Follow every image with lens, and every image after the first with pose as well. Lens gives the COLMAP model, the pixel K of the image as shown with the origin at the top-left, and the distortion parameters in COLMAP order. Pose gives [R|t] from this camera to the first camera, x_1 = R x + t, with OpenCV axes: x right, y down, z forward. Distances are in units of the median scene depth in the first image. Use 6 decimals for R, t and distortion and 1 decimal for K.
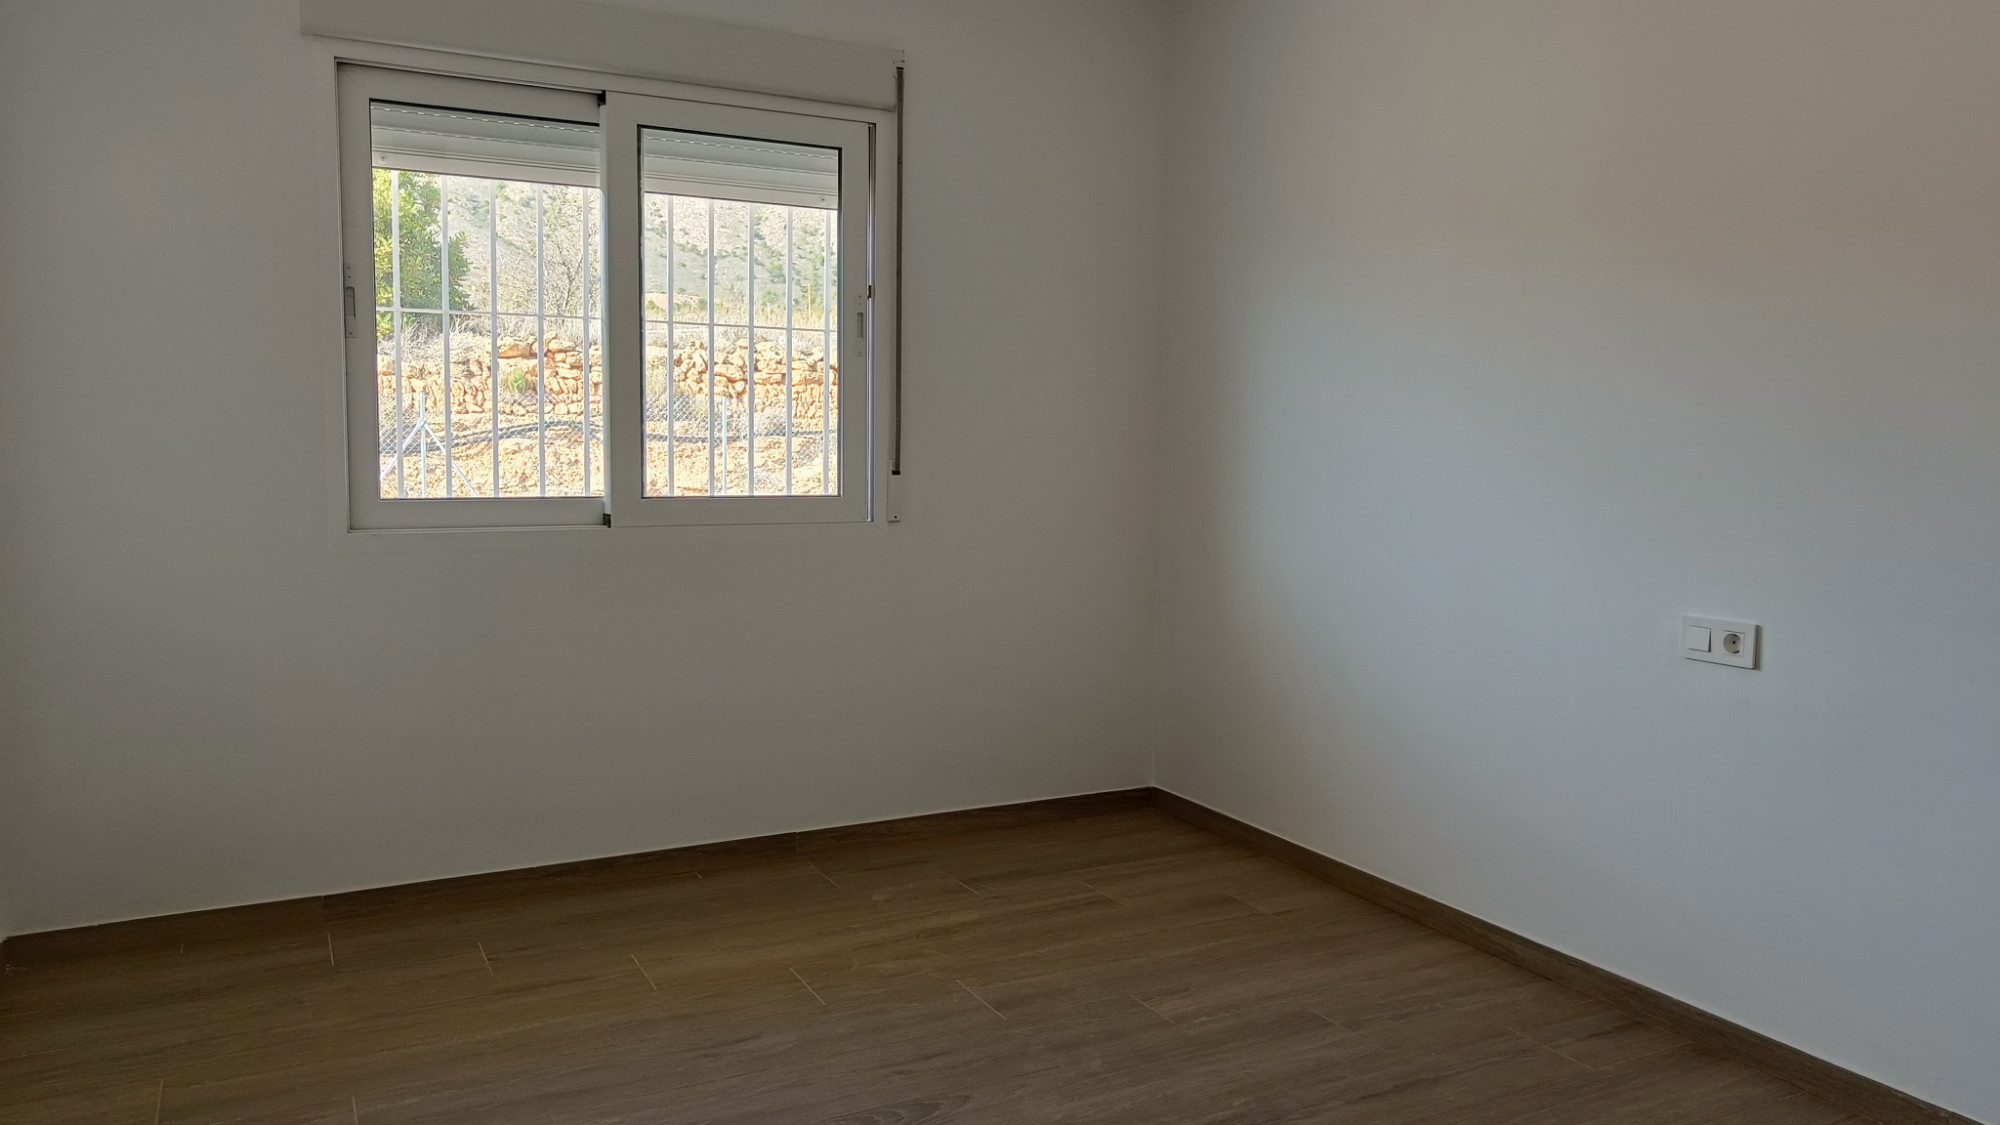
lens RADIAL K [[1407.8, 0, 1000.0], [0, 1407.8, 562.5], [0, 0, 1]] dist [-0.000328, -0.001841]
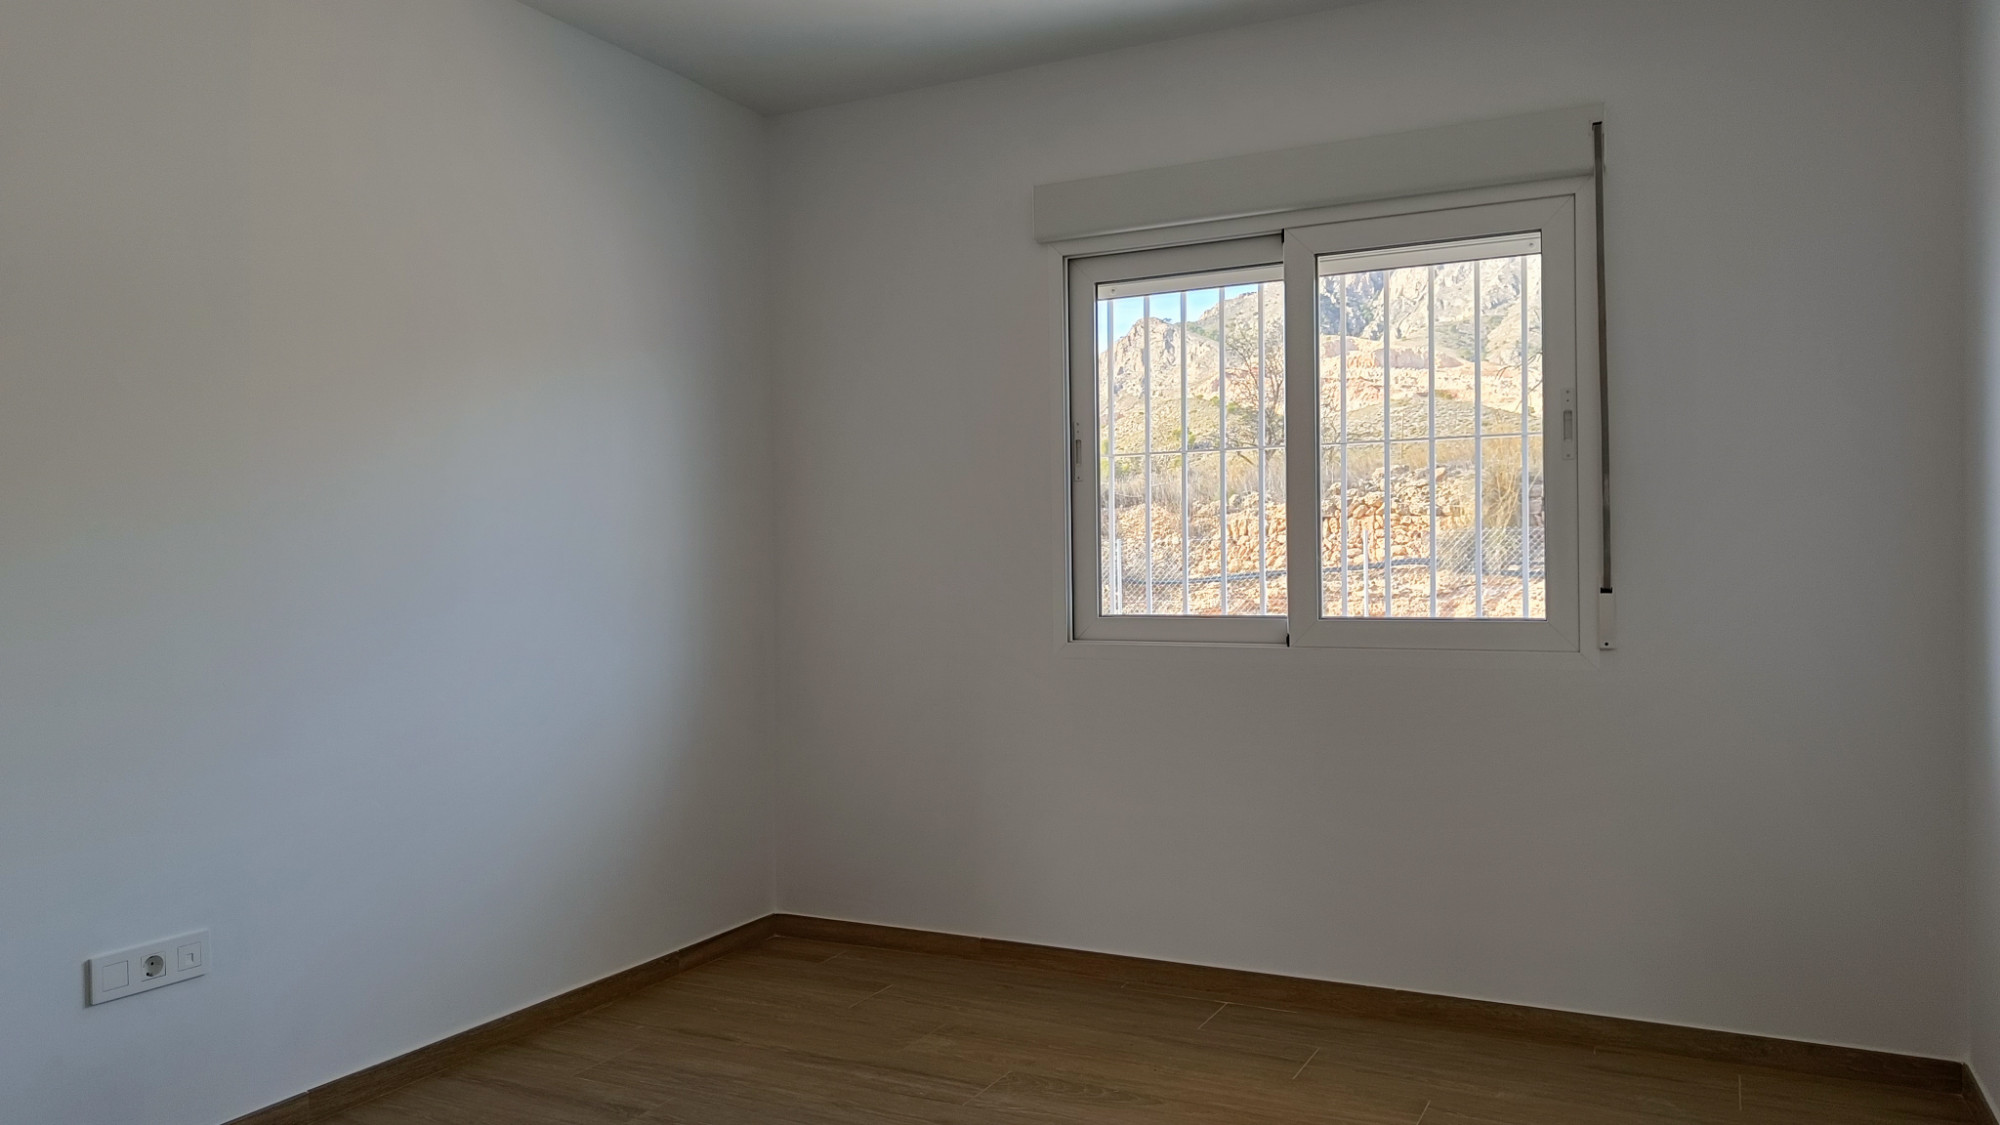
lens RADIAL K [[1407.8, 0, 1000.0], [0, 1407.8, 562.5], [0, 0, 1]] dist [-0.000328, -0.001841]
pose [[0.555970, -0.016450, -0.831039, 0.454784], [-0.055533, 0.996835, -0.056884, -0.016434], [0.829345, 0.077776, 0.553297, 0.257370]]
